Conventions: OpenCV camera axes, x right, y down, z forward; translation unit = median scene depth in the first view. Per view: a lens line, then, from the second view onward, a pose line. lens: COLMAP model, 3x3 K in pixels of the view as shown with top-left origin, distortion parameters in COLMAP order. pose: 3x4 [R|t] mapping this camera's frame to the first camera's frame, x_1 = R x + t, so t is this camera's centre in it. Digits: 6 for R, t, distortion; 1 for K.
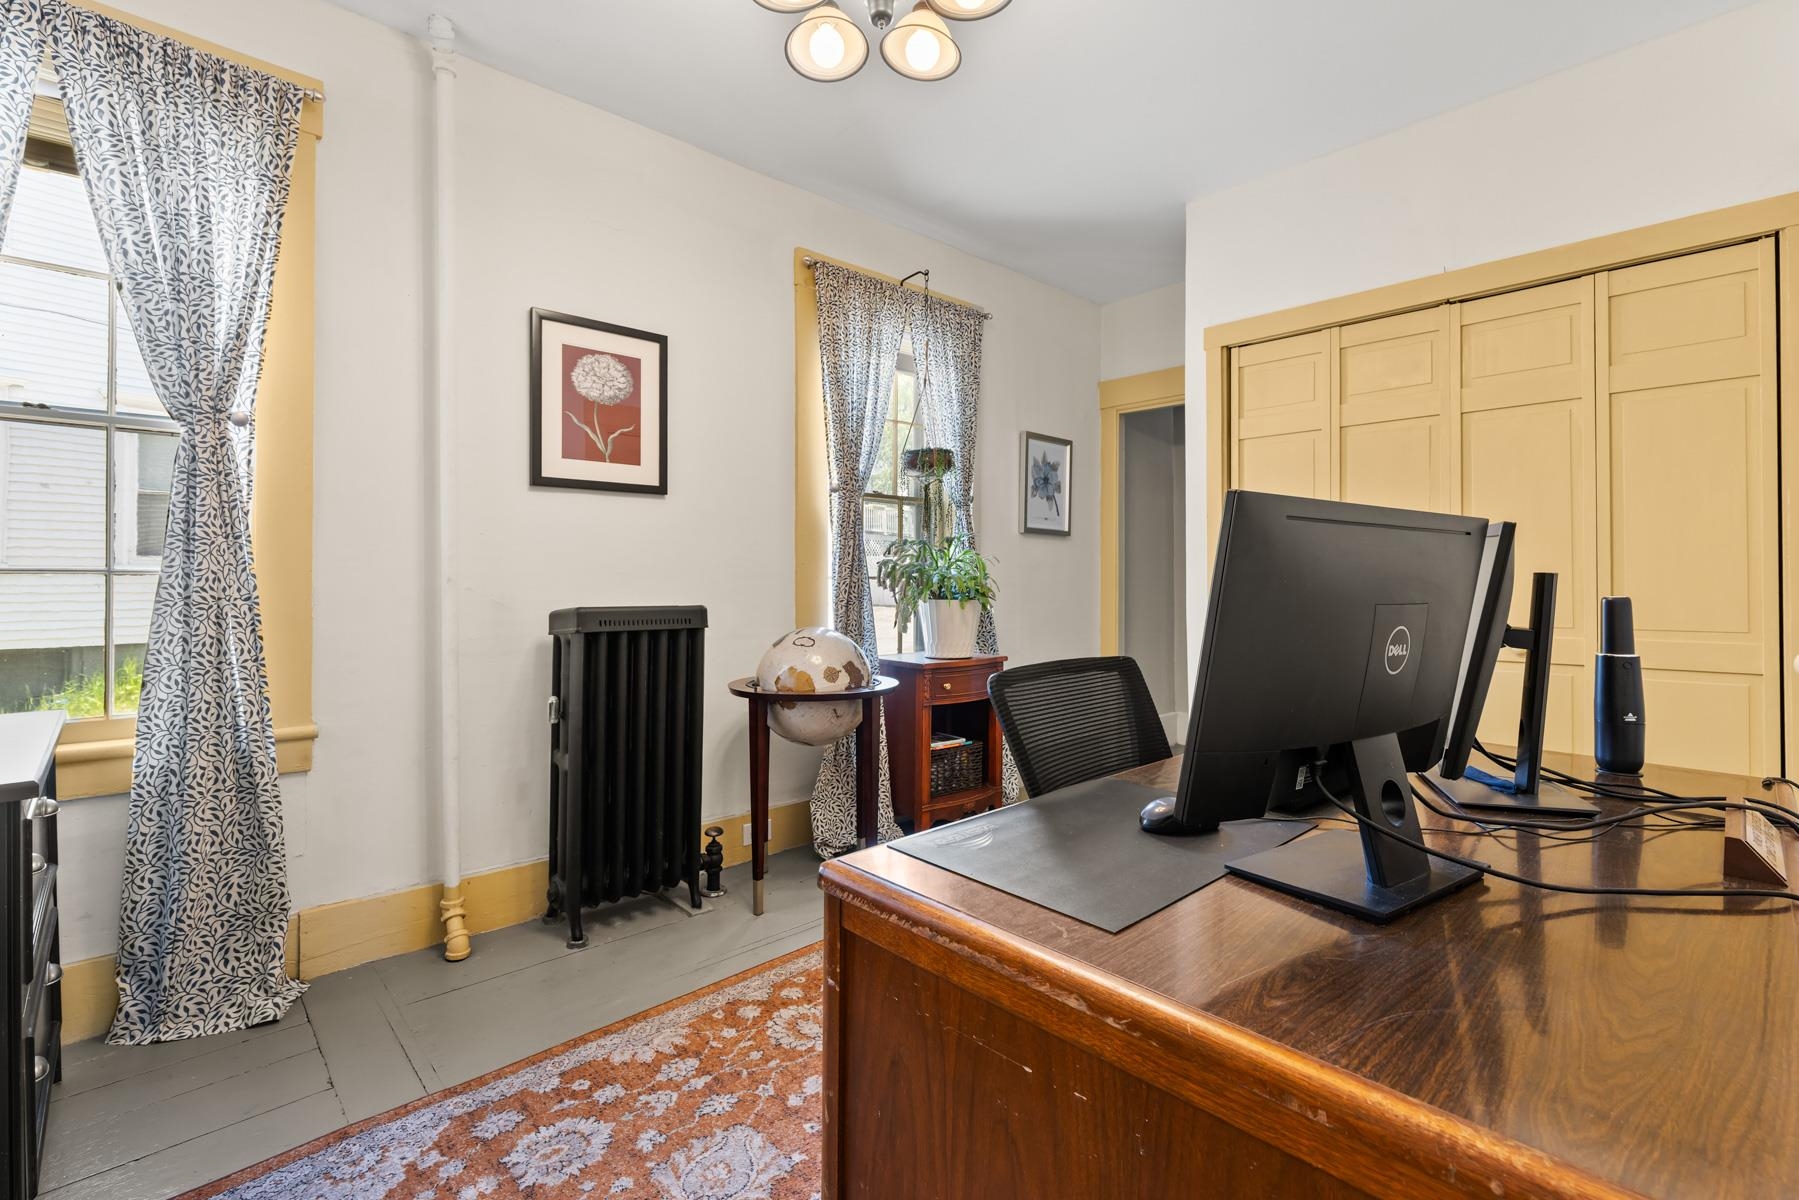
lens RADIAL K [[810.8, 0, 904.0], [0, 810.8, 581.8], [0, 0, 1]] dist [0.004390, -0.000851]
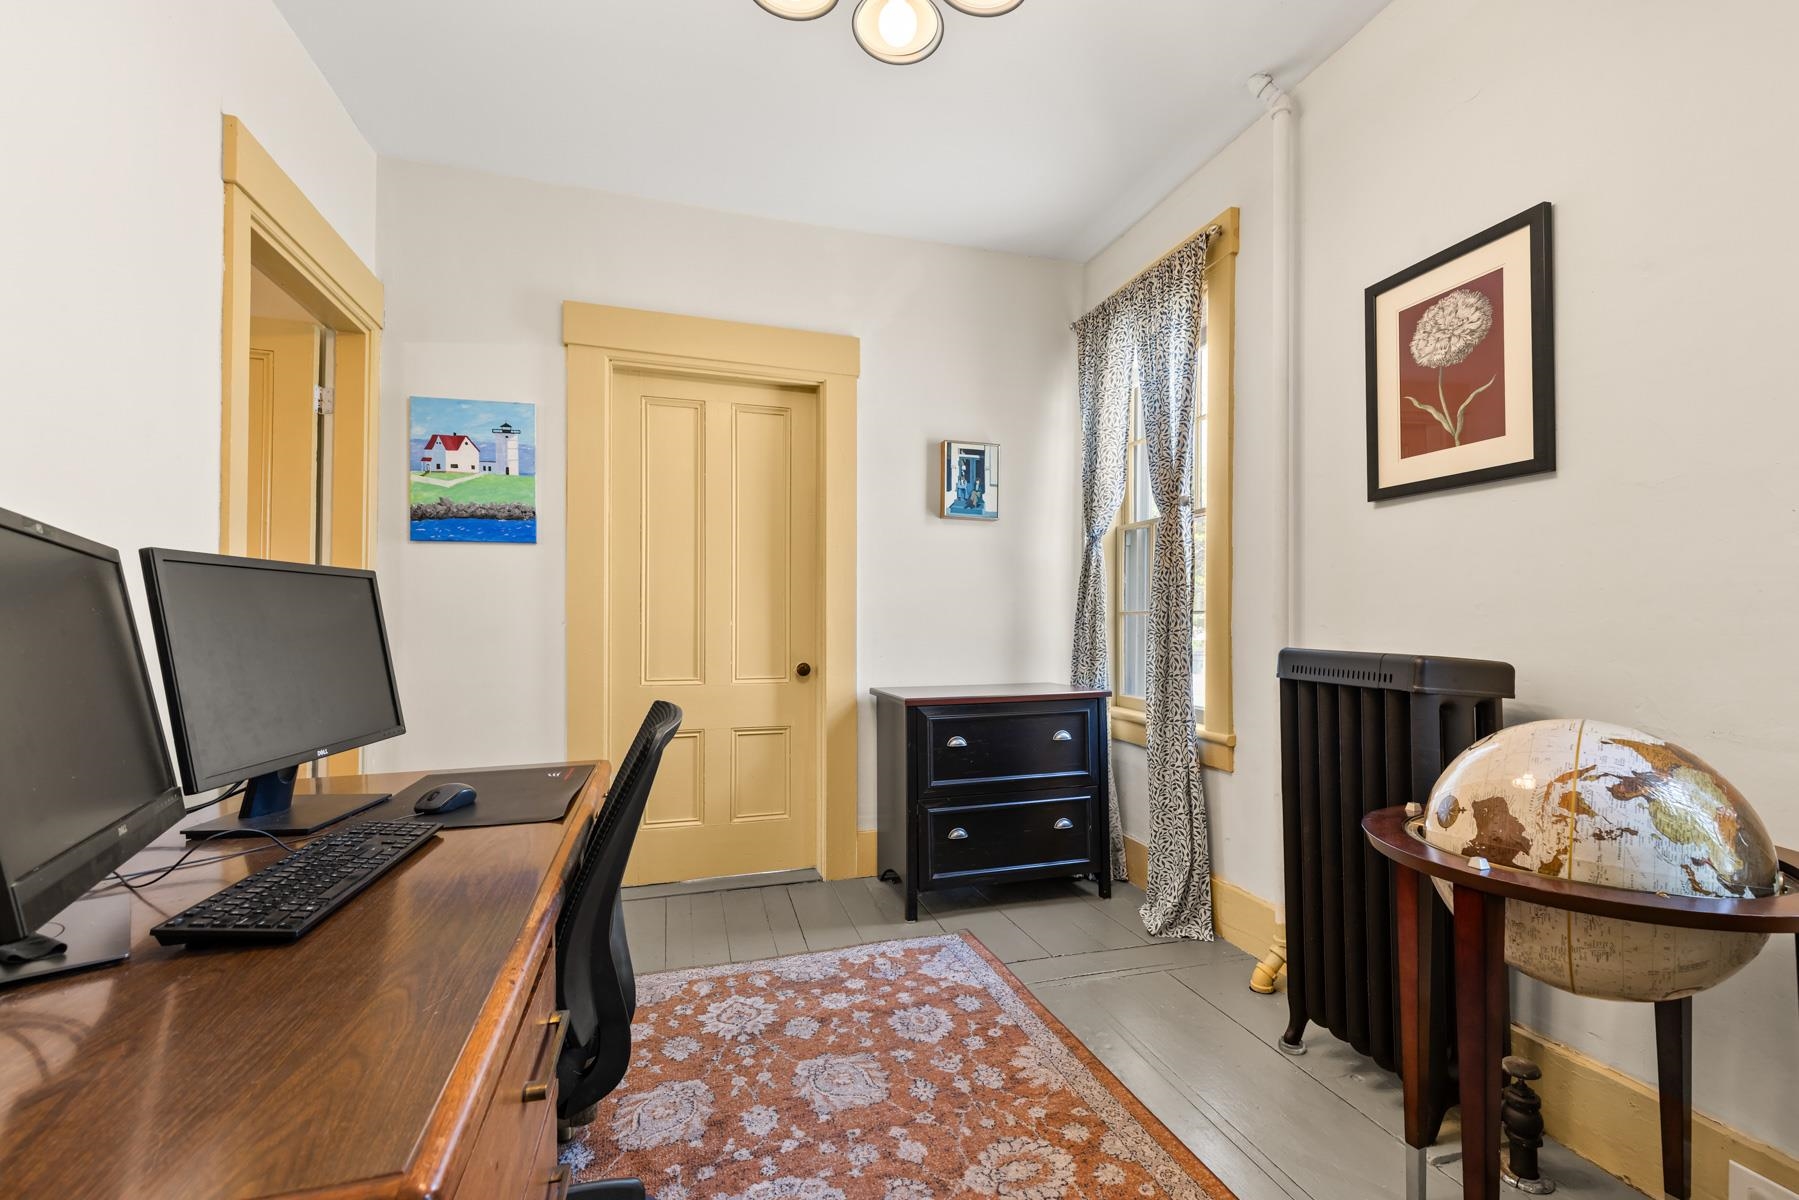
lens RADIAL K [[810.8, 0, 911.7], [0, 810.8, 608.7], [0, 0, 1]] dist [0.004390, -0.000851]
pose [[-0.456158, -0.006756, -0.889873, 0.621571], [0.003117, 0.999953, -0.009190, -0.003931], [0.889893, -0.006966, -0.456116, 1.205526]]
